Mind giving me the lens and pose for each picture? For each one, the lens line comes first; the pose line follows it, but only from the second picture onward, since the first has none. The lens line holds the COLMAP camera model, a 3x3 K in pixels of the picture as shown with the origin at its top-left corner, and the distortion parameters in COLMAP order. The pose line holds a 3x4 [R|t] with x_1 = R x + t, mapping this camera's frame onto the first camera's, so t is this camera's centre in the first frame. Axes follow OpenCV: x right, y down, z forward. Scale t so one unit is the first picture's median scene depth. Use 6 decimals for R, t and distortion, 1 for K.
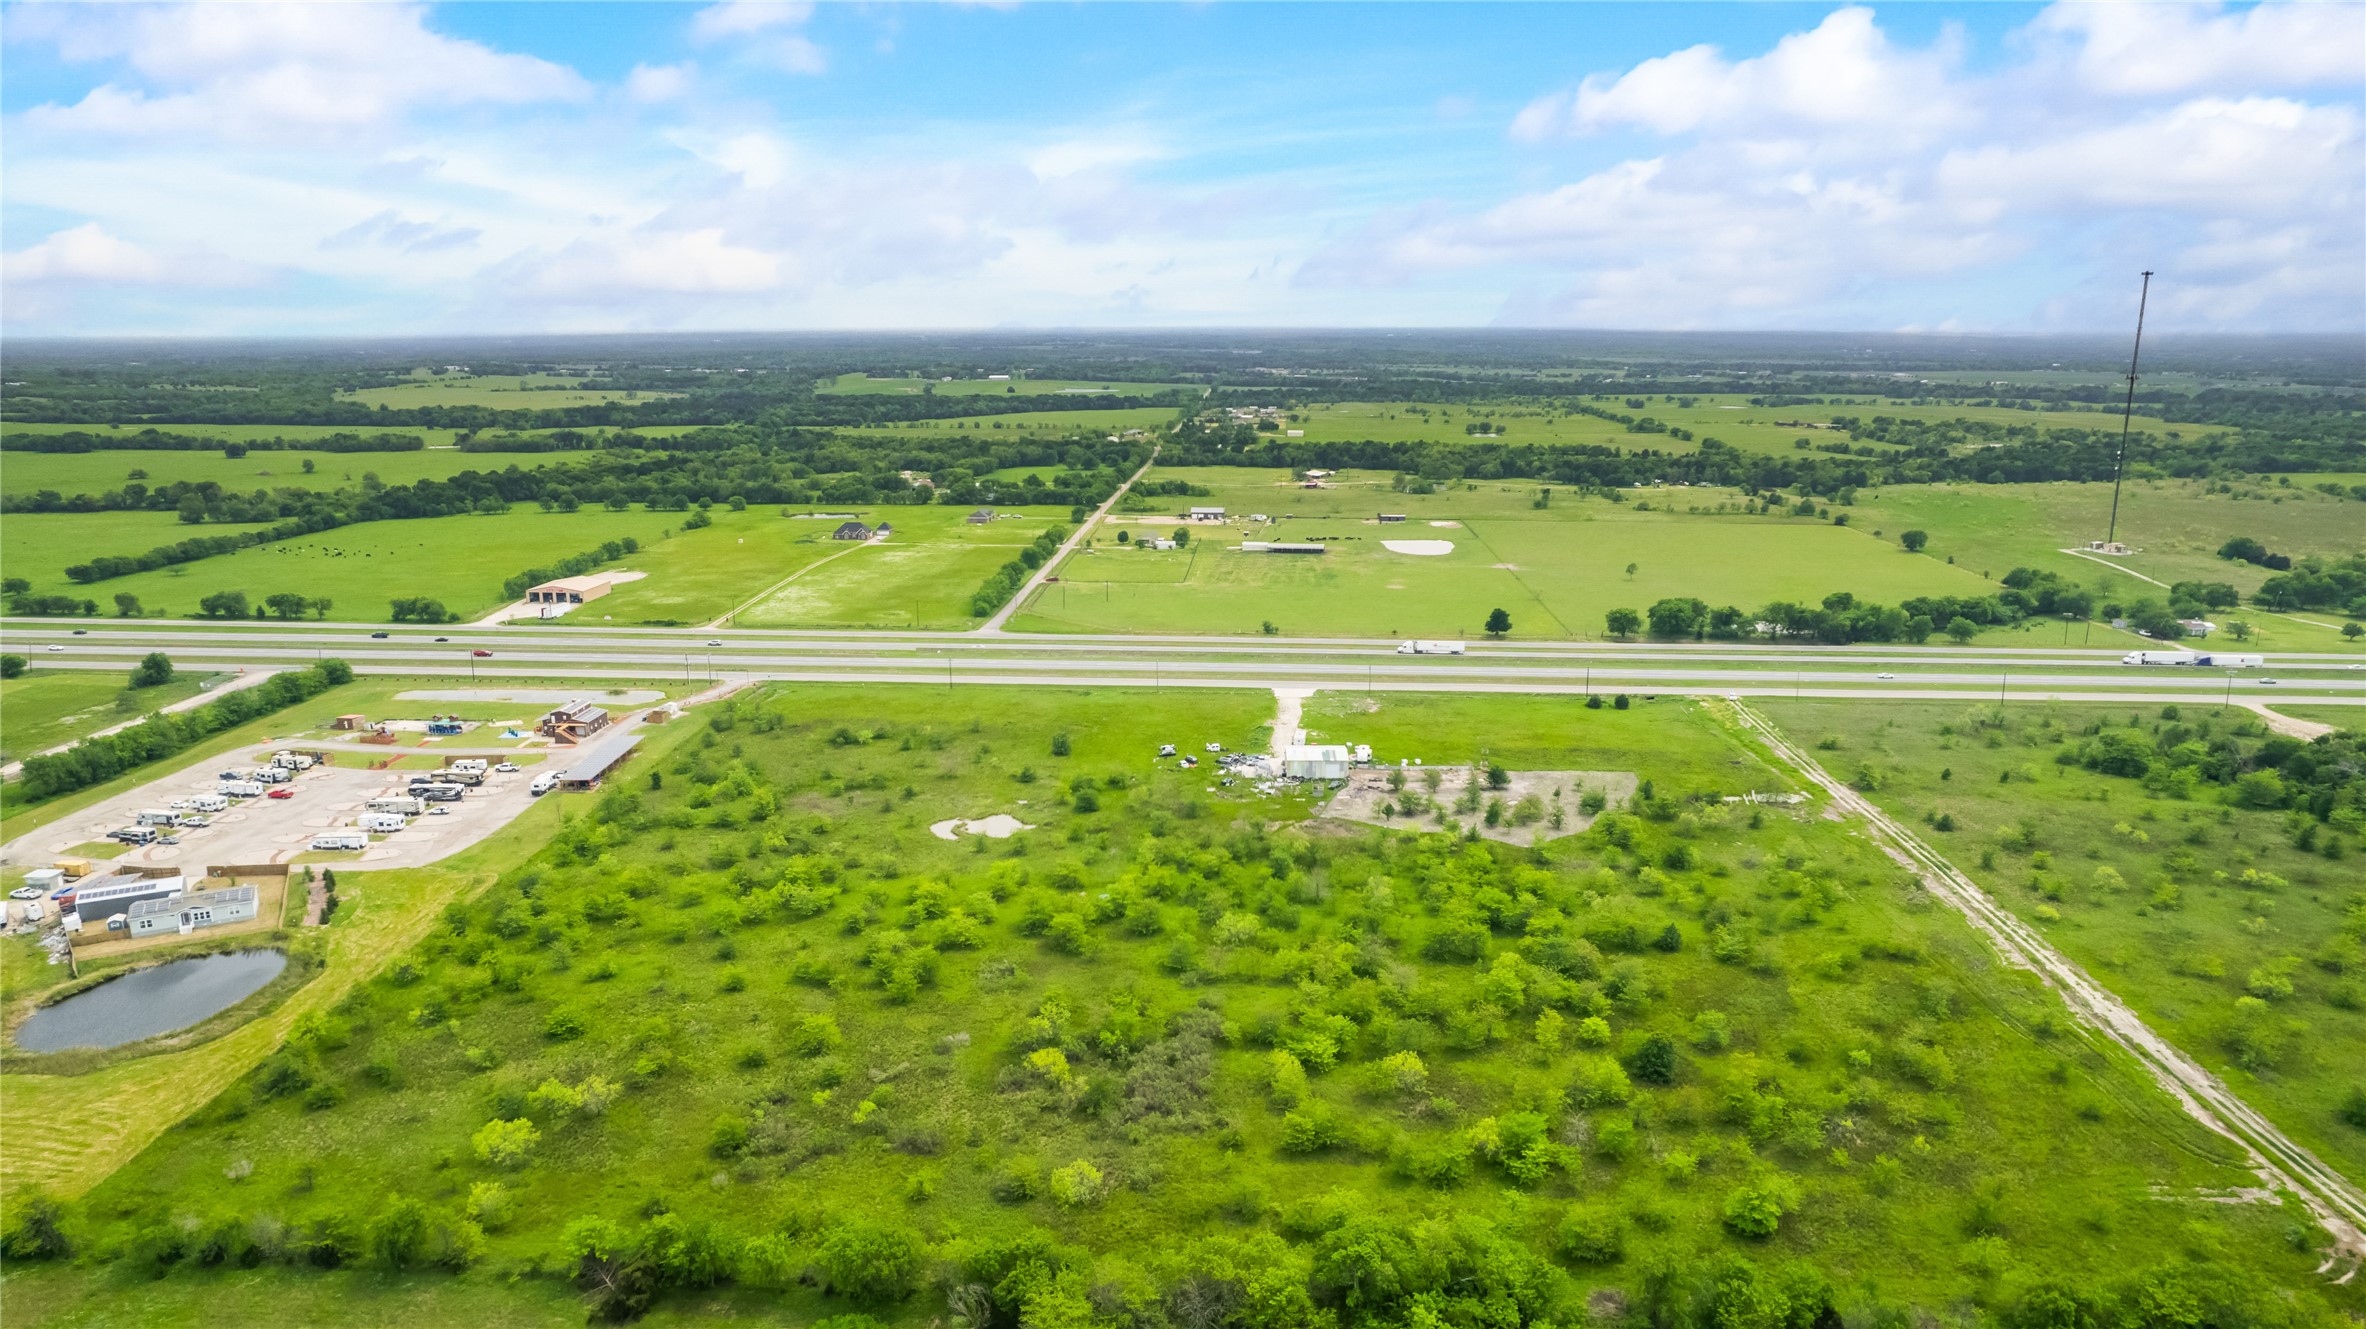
lens RADIAL K [[1510.8, 0, 1185.3], [0, 1510.8, 675.3], [0, 0, 1]] dist [-0.078211, 0.070691]
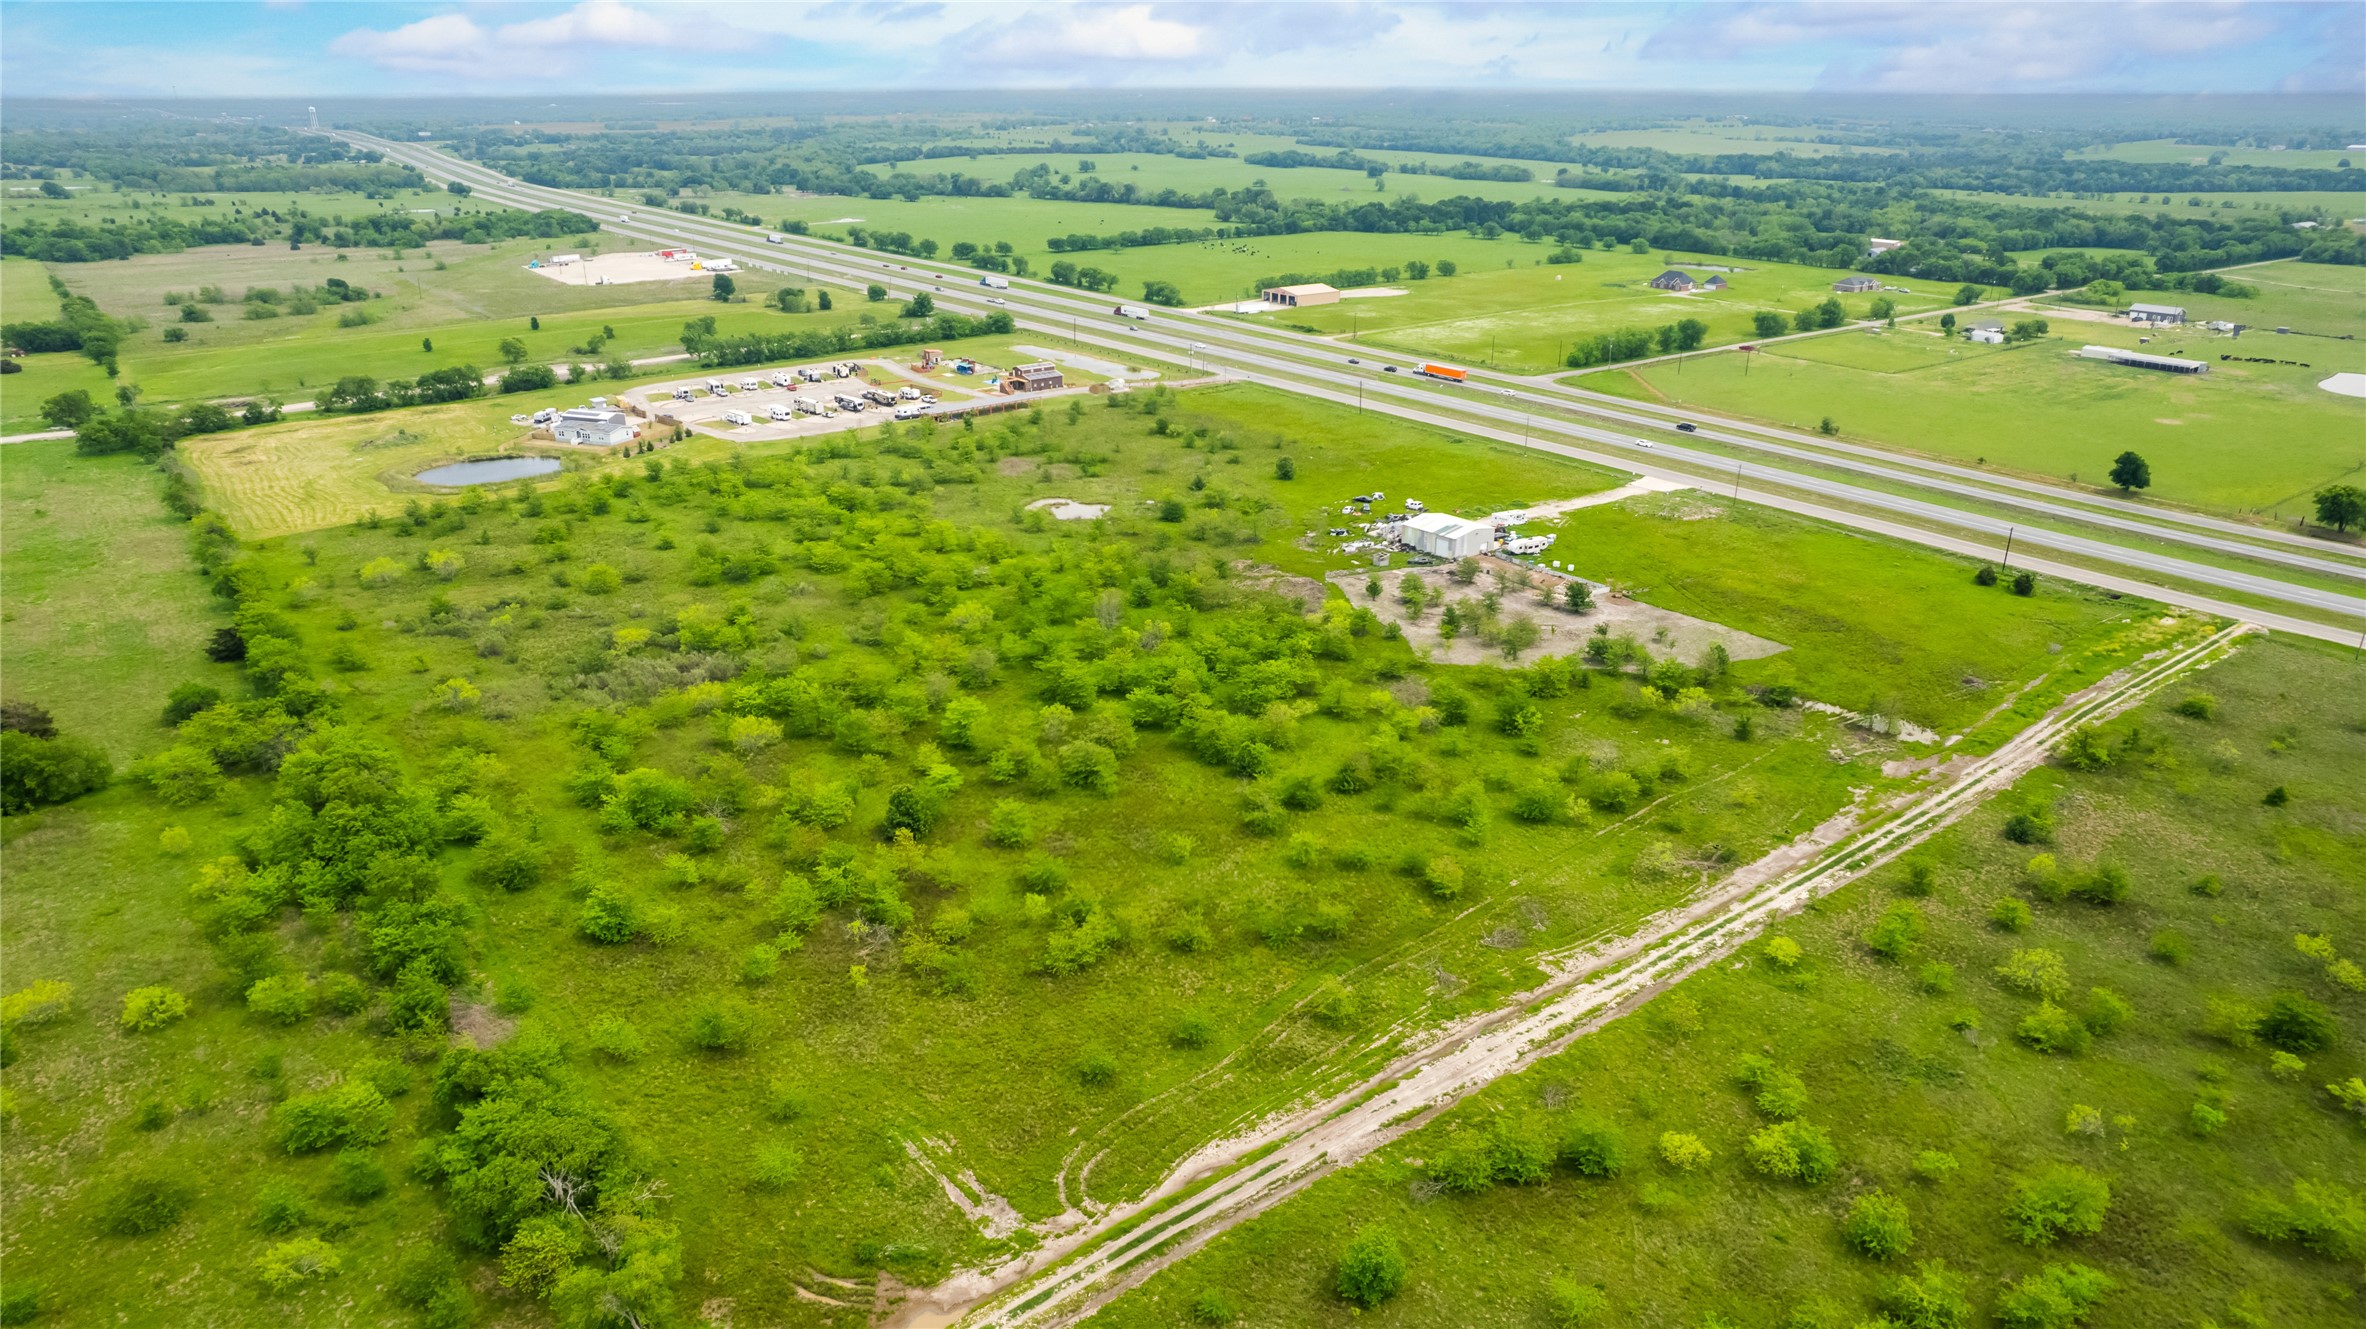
lens RADIAL K [[1538.8, 0, 1183.0], [0, 1538.8, 664.5], [0, 0, 1]] dist [-0.077077, 0.067780]
pose [[0.653049, 0.273000, -0.706398, 0.631118], [-0.173995, 0.961900, 0.210889, -0.029987], [0.737057, -0.014811, 0.675668, 0.309305]]
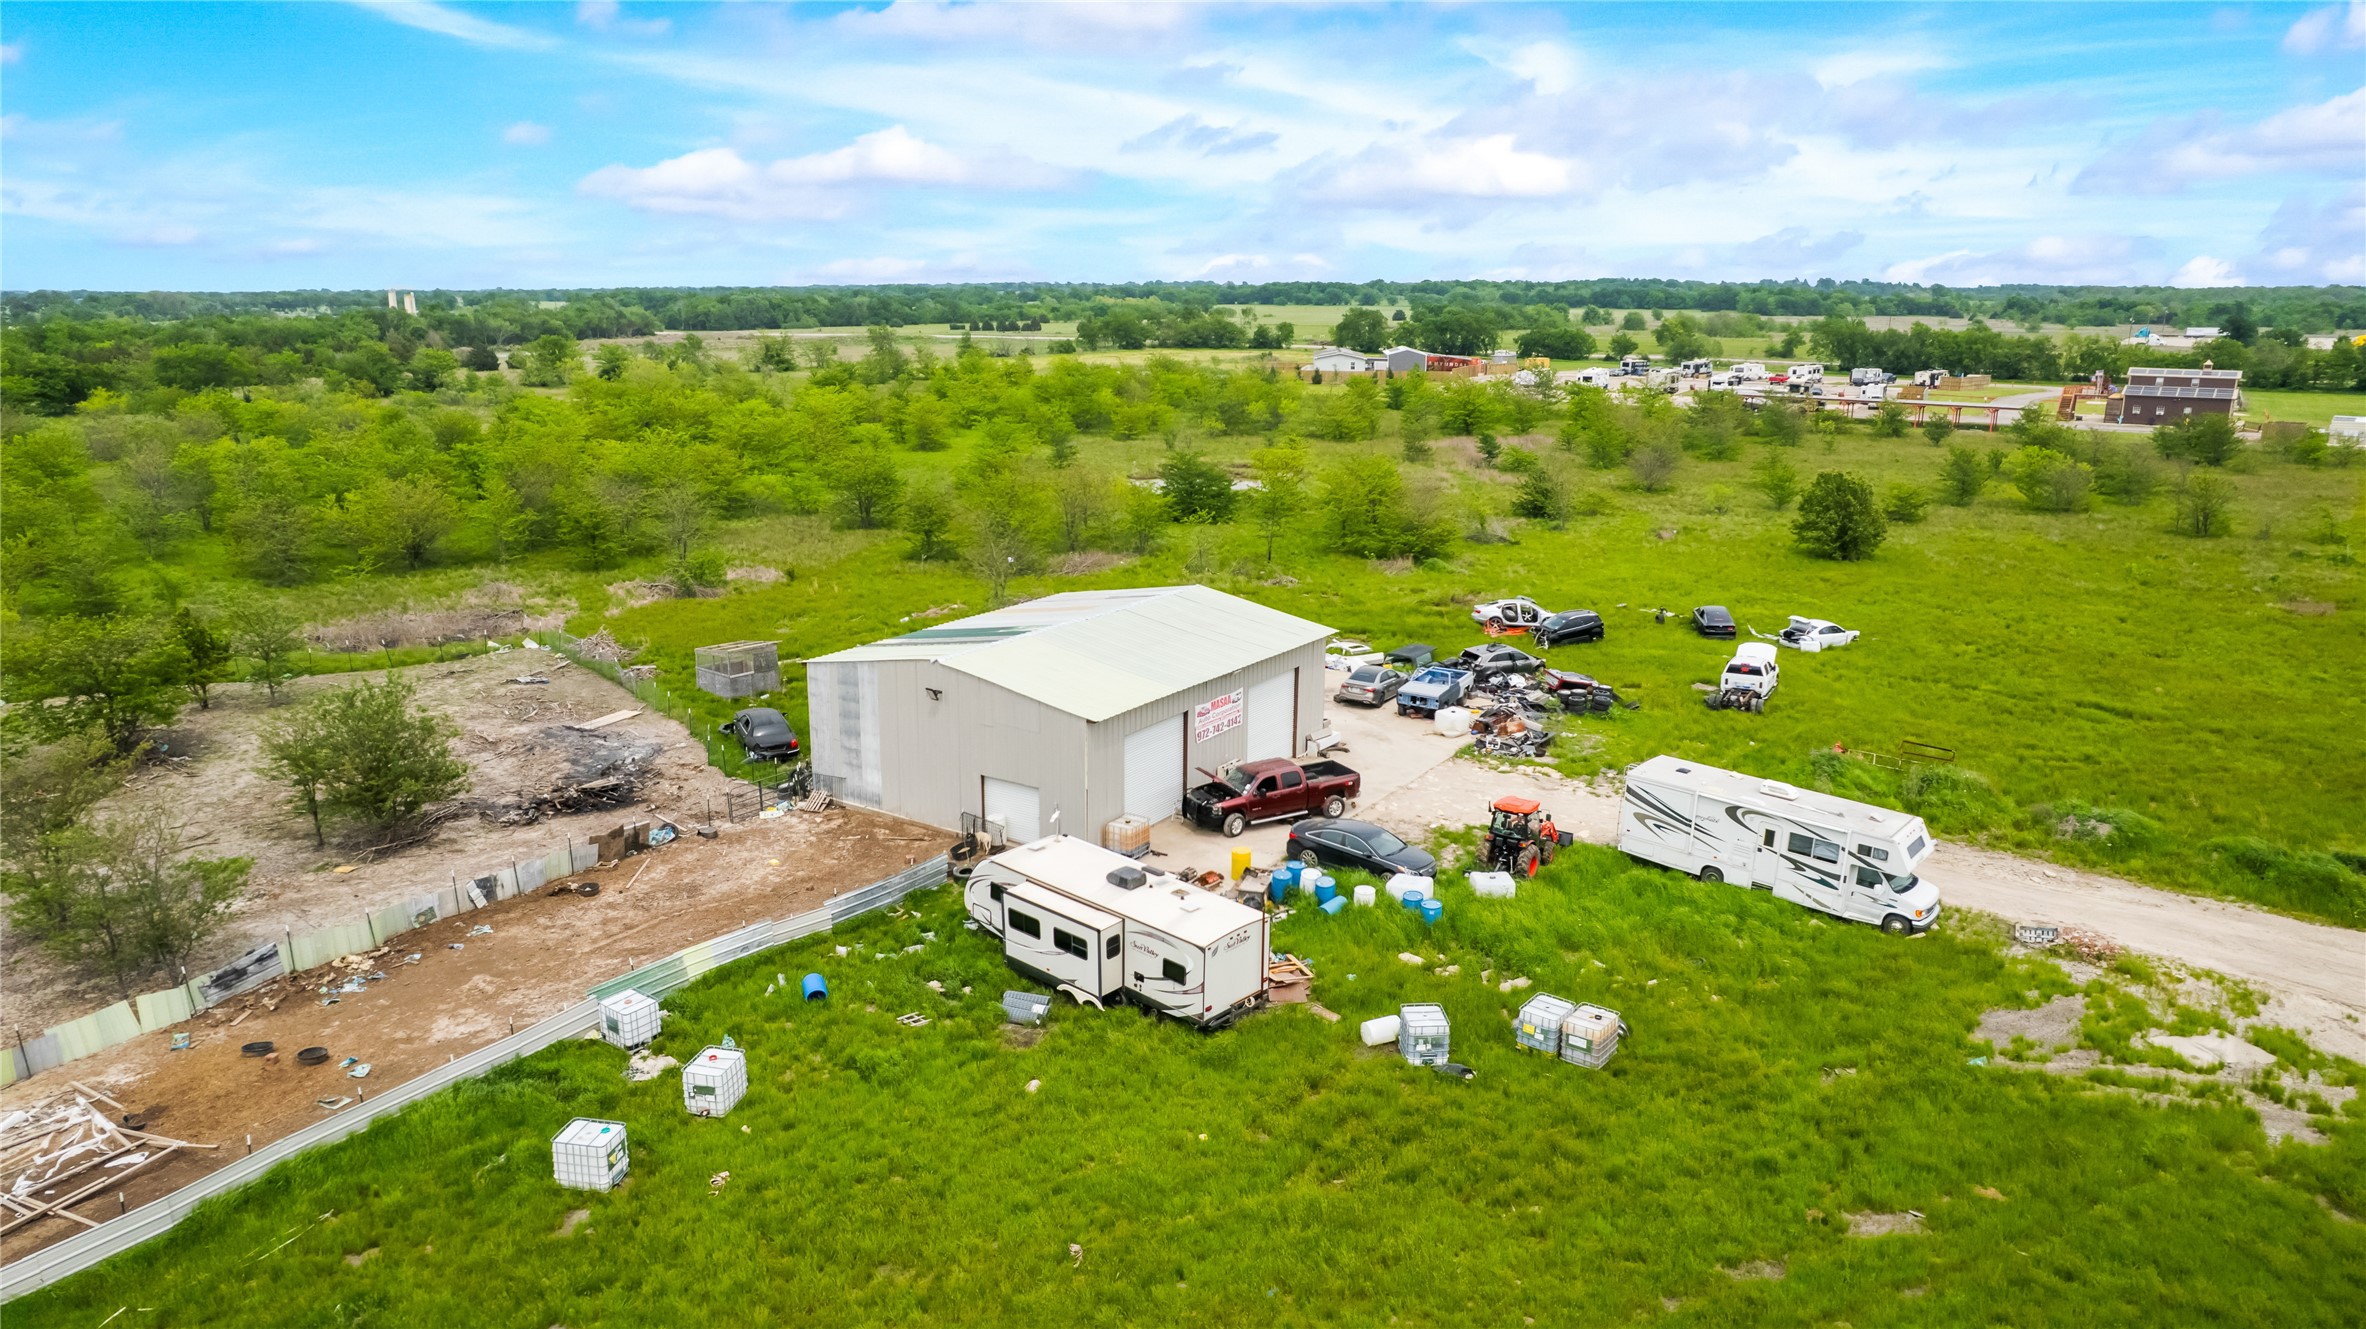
lens RADIAL K [[1523.4, 0, 1183.0], [0, 1523.4, 664.5], [0, 0, 1]] dist [-0.029844, 0.002582]
pose [[-0.533009, 0.204697, -0.820975, 0.205512], [-0.198420, 0.912997, 0.356463, -0.001299], [0.822515, 0.352896, -0.446020, 1.092042]]
